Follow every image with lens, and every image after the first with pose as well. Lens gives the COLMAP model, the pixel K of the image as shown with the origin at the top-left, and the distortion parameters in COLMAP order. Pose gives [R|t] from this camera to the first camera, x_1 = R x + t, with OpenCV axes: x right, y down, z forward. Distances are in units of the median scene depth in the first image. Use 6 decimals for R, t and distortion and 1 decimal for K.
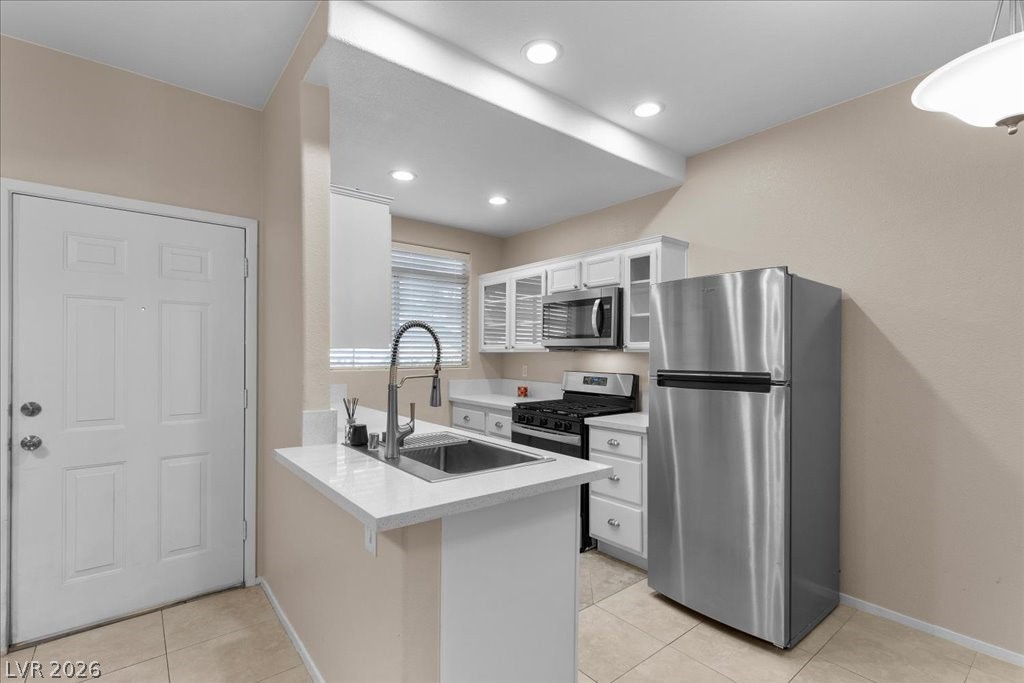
lens RADIAL K [[460.4, 0, 519.2], [0, 460.4, 355.2], [0, 0, 1]] dist [0.013880, -0.004079]
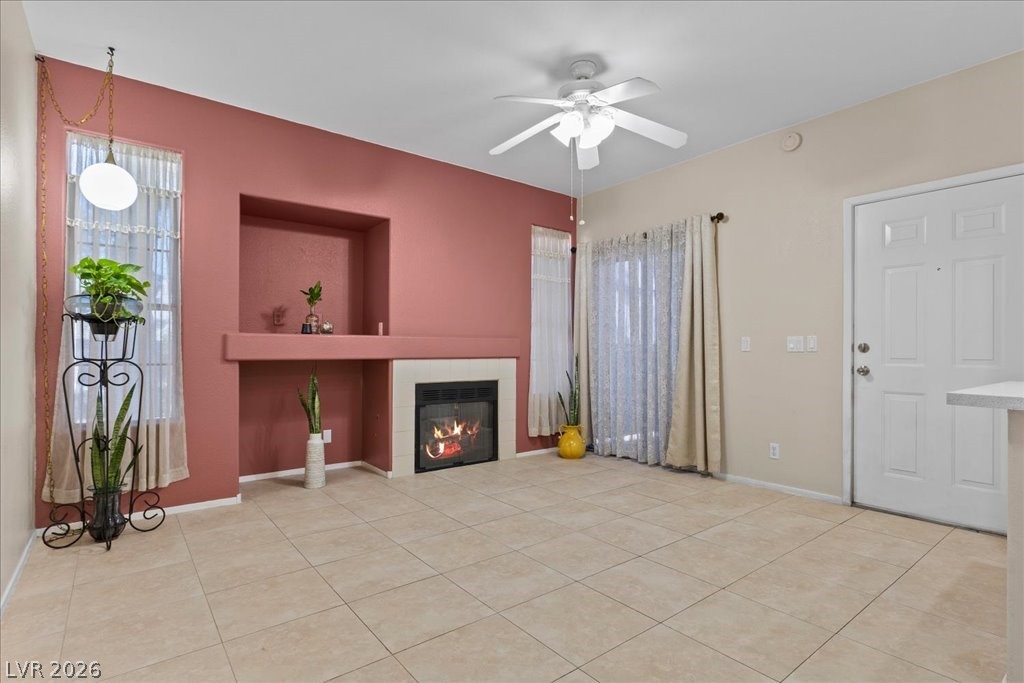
lens RADIAL K [[509.0, 0, 522.0], [0, 509.0, 343.4], [0, 0, 1]] dist [0.000741, -0.000337]
pose [[-0.005589, -0.015956, -0.999857, 0.397164], [-0.008988, 0.999833, -0.015905, 0.094602], [0.999944, 0.008898, -0.005732, -0.053776]]
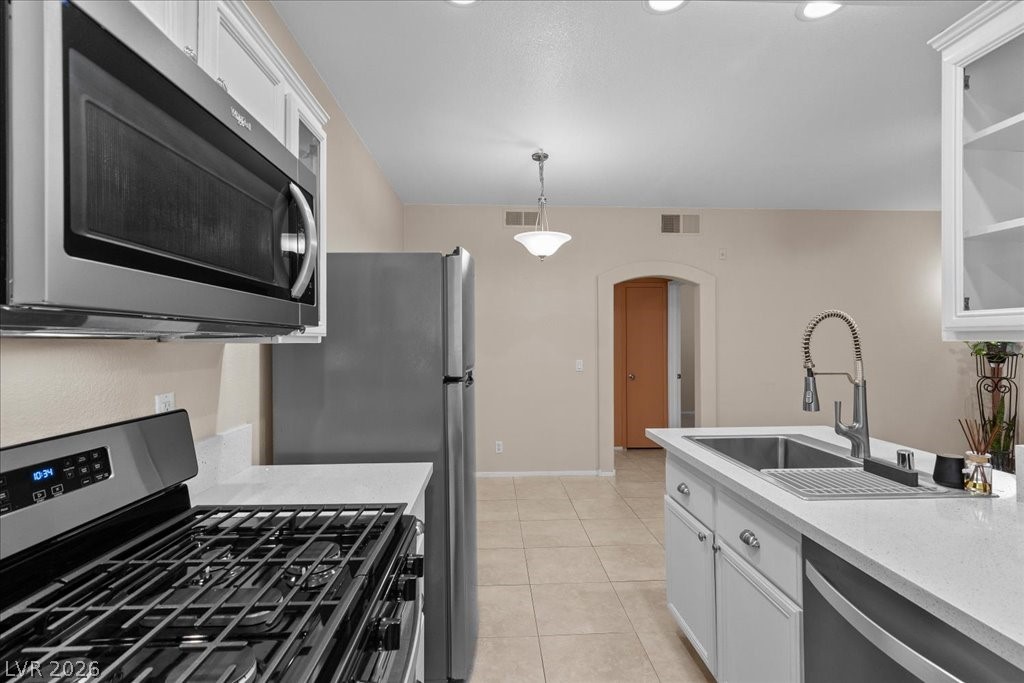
lens RADIAL K [[460.4, 0, 514.3], [0, 460.4, 335.2], [0, 0, 1]] dist [0.013880, -0.004079]
pose [[-0.806810, 0.002454, 0.590806, -0.166764], [0.001775, 0.999997, -0.001730, -0.013427], [-0.590809, -0.000347, -0.806811, 1.259458]]
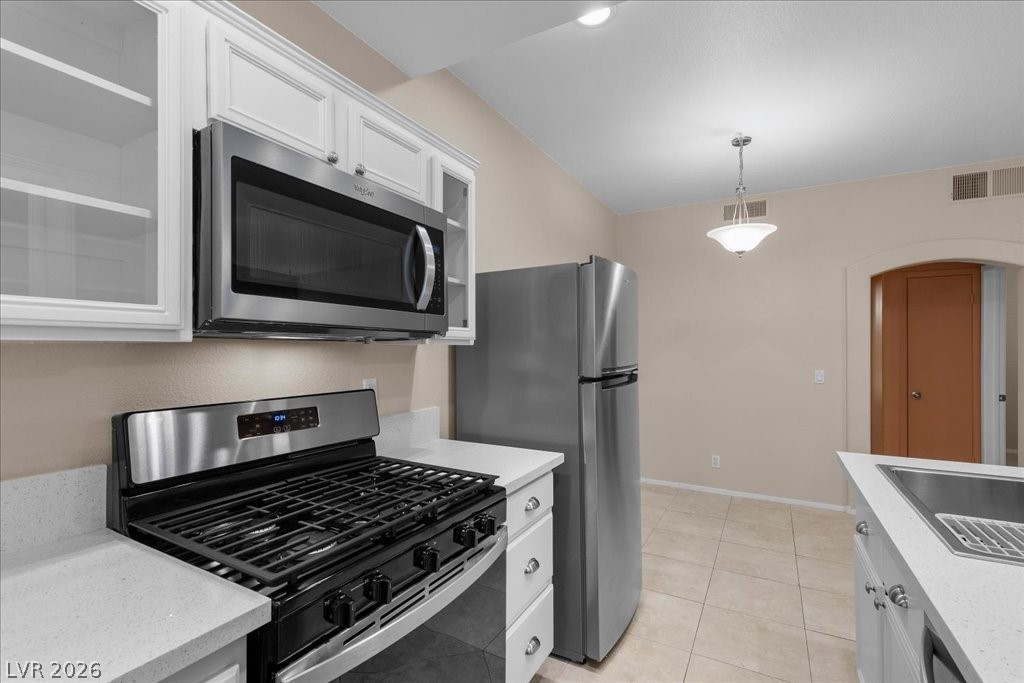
lens RADIAL K [[460.4, 0, 516.6], [0, 460.4, 346.4], [0, 0, 1]] dist [0.013880, -0.004079]
pose [[-0.379995, -0.004153, 0.924979, -0.300996], [0.001938, 0.999984, 0.005286, -0.007486], [-0.924986, 0.003801, -0.379981, 1.162806]]
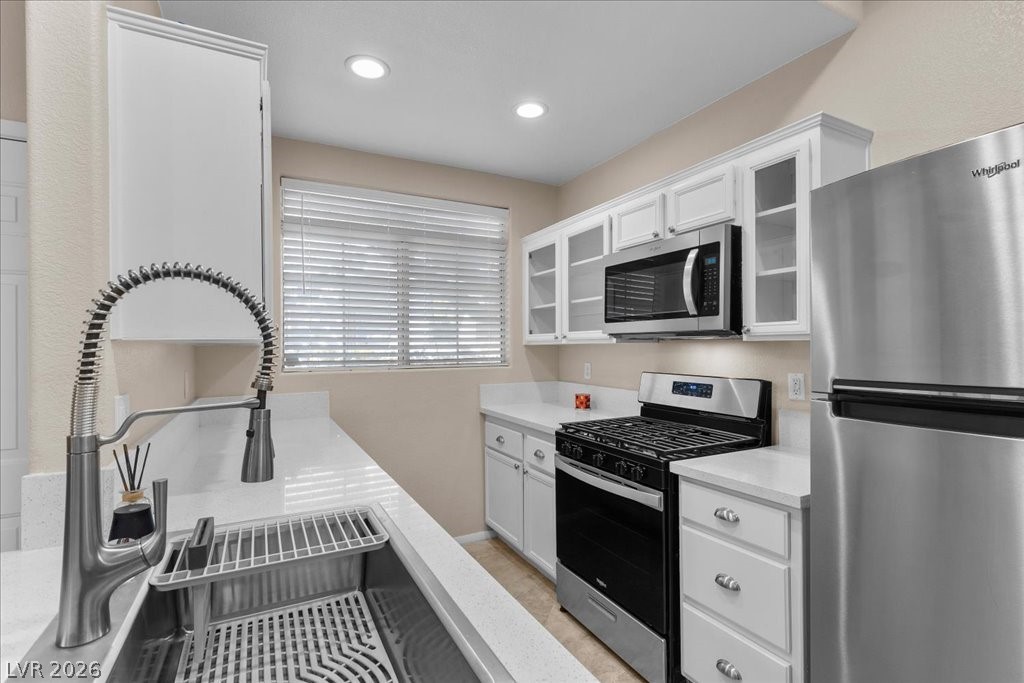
lens RADIAL K [[470.9, 0, 522.0], [0, 470.9, 346.9], [0, 0, 1]] dist [0.000471, 0.000378]
pose [[0.980716, -0.011158, -0.195118, 0.079360], [0.010496, 0.999935, -0.004424, -0.000370], [0.195155, 0.002290, 0.980770, 0.409933]]
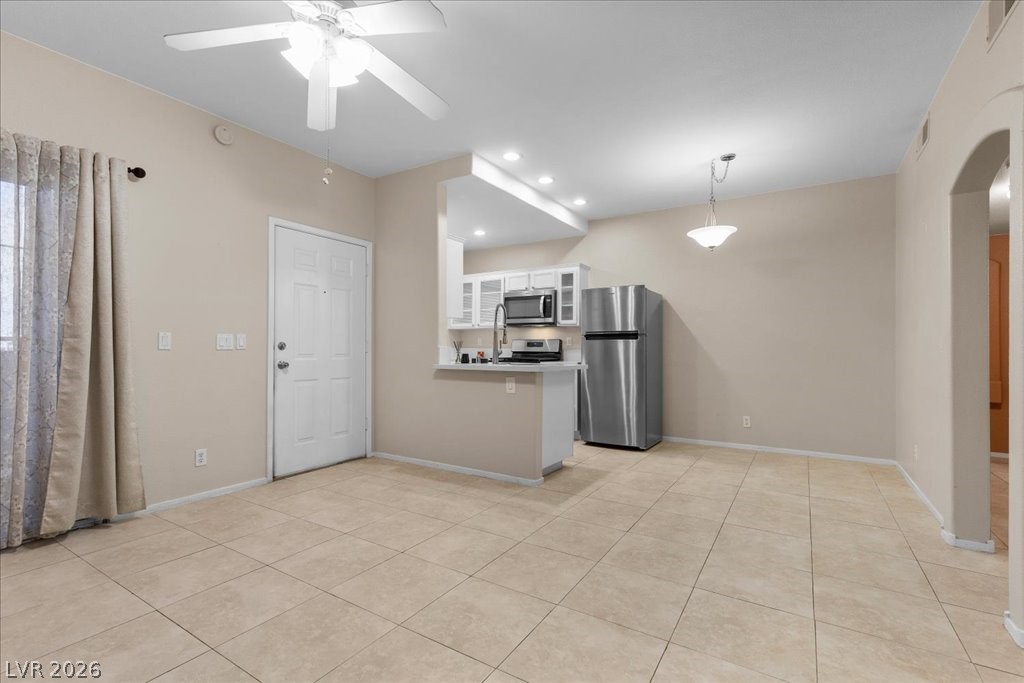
lens RADIAL K [[460.4, 0, 511.6], [0, 460.4, 347.6], [0, 0, 1]] dist [0.013880, -0.004079]
pose [[0.947894, 0.000279, 0.318586, -0.534041], [0.002153, 0.999971, -0.007283, 0.093397], [-0.318579, 0.007589, 0.947866, -0.663276]]
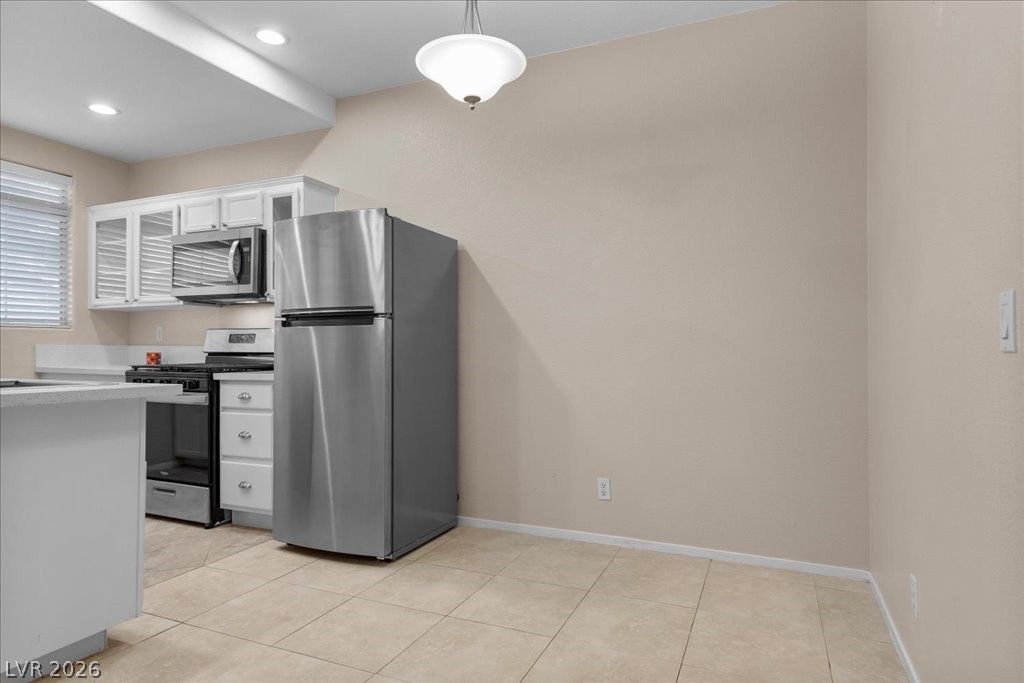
lens RADIAL K [[575.9, 0, 514.5], [0, 575.9, 344.8], [0, 0, 1]] dist [0.007697, 0.001591]
pose [[0.891972, -0.002619, 0.452083, 0.156136], [0.007826, 0.999923, -0.009647, 0.097897], [-0.452023, 0.012142, 0.891924, -0.232770]]
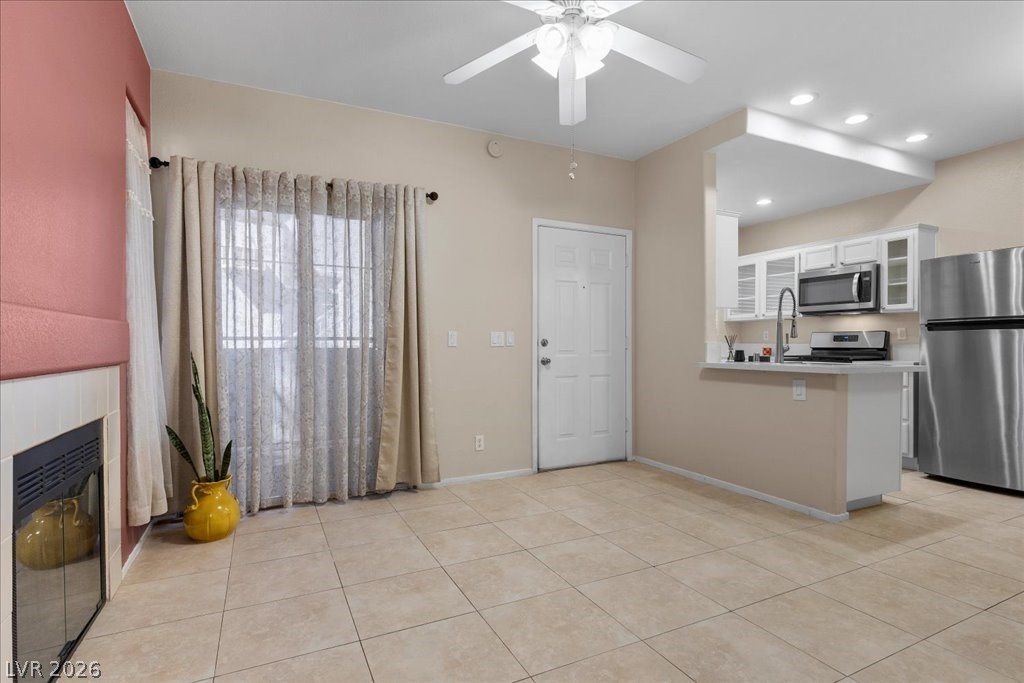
lens RADIAL K [[509.0, 0, 514.9], [0, 509.0, 350.3], [0, 0, 1]] dist [0.000741, -0.000337]
pose [[0.975550, -0.003204, -0.219754, -0.495694], [0.004158, 0.999984, 0.003881, 0.094396], [0.219738, -0.004699, 0.975548, -0.677755]]
